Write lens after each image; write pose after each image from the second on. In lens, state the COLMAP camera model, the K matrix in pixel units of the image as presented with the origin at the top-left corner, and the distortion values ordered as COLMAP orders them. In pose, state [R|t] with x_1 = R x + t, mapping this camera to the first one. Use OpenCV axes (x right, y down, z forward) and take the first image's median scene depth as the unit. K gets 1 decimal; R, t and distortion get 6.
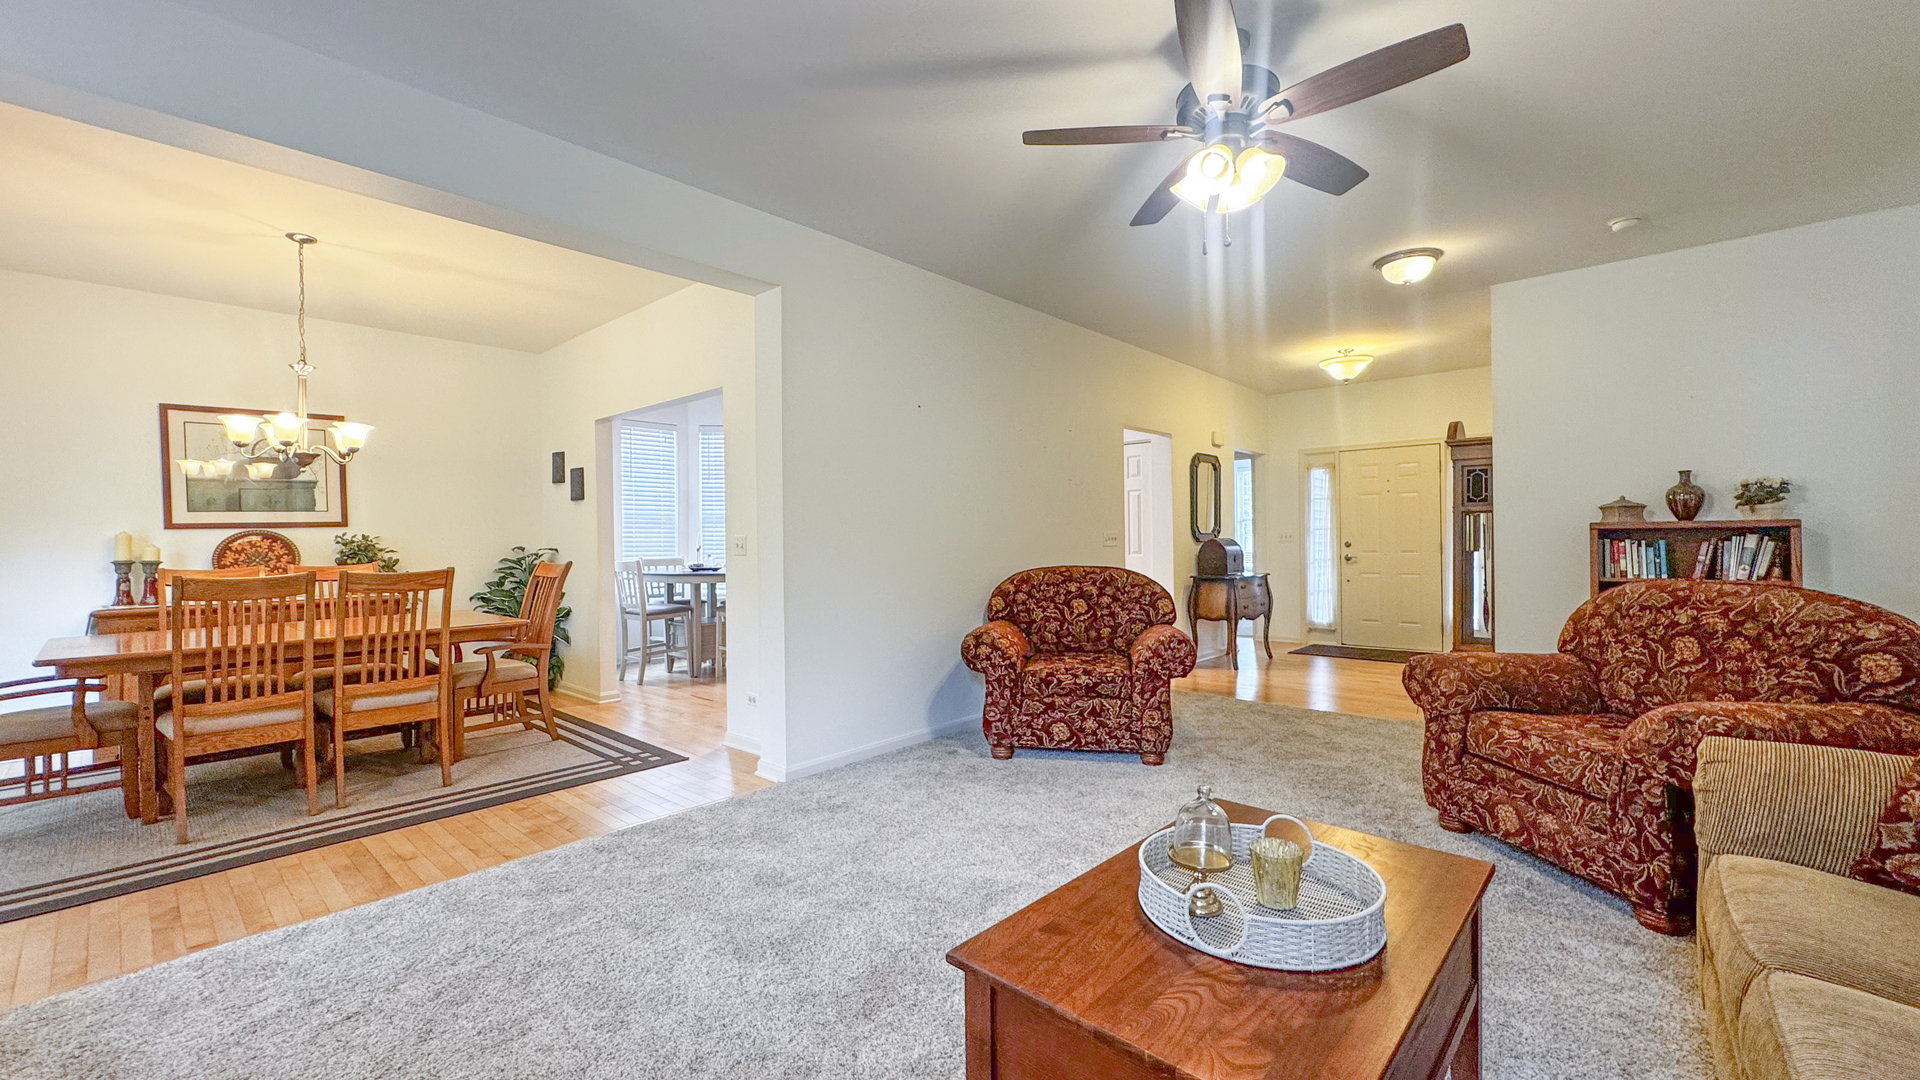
lens RADIAL K [[763.9, 0, 955.2], [0, 763.9, 538.4], [0, 0, 1]] dist [0.000165, 0.000109]
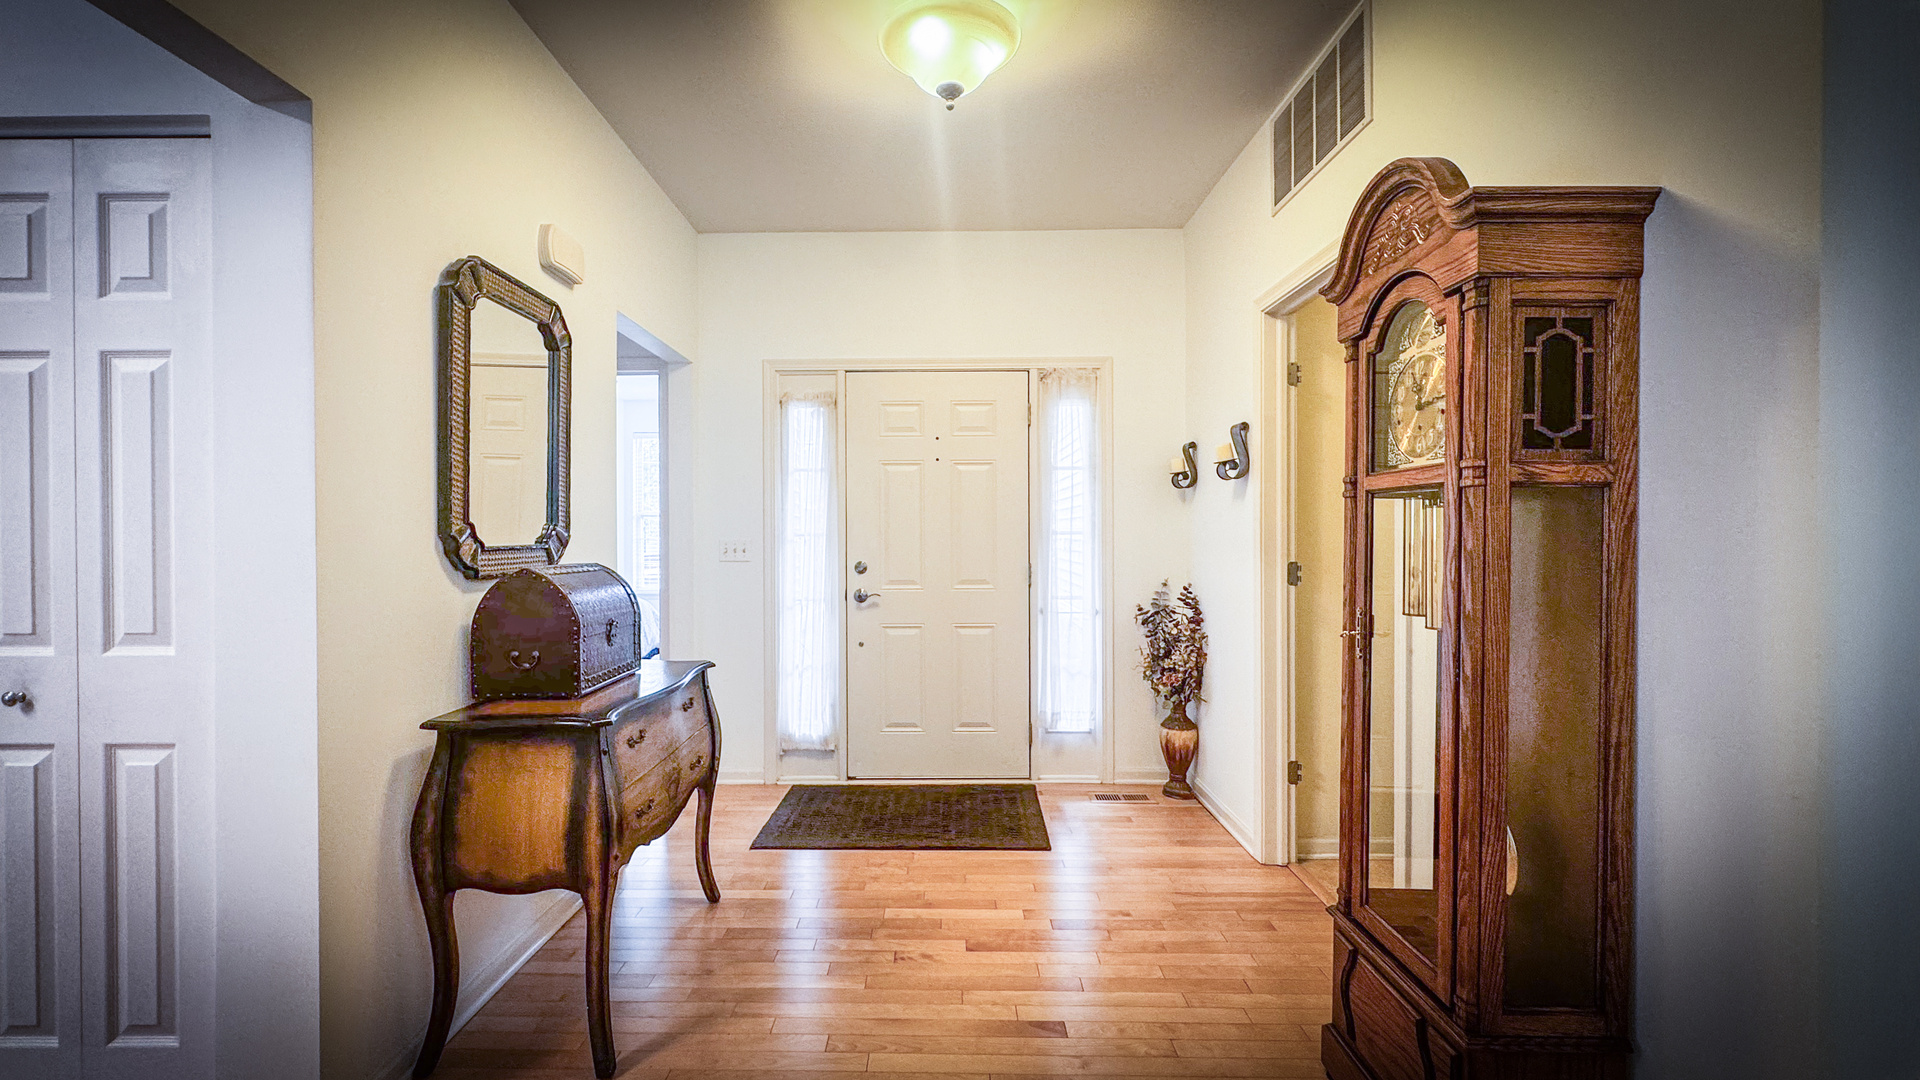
lens RADIAL K [[763.9, 0, 955.2], [0, 763.9, 538.4], [0, 0, 1]] dist [0.000165, 0.000109]
pose [[0.731885, 0.007914, 0.681382, 0.255734], [-0.007819, 0.999964, -0.003217, -0.010223], [-0.681384, -0.002973, 0.731920, 0.673702]]
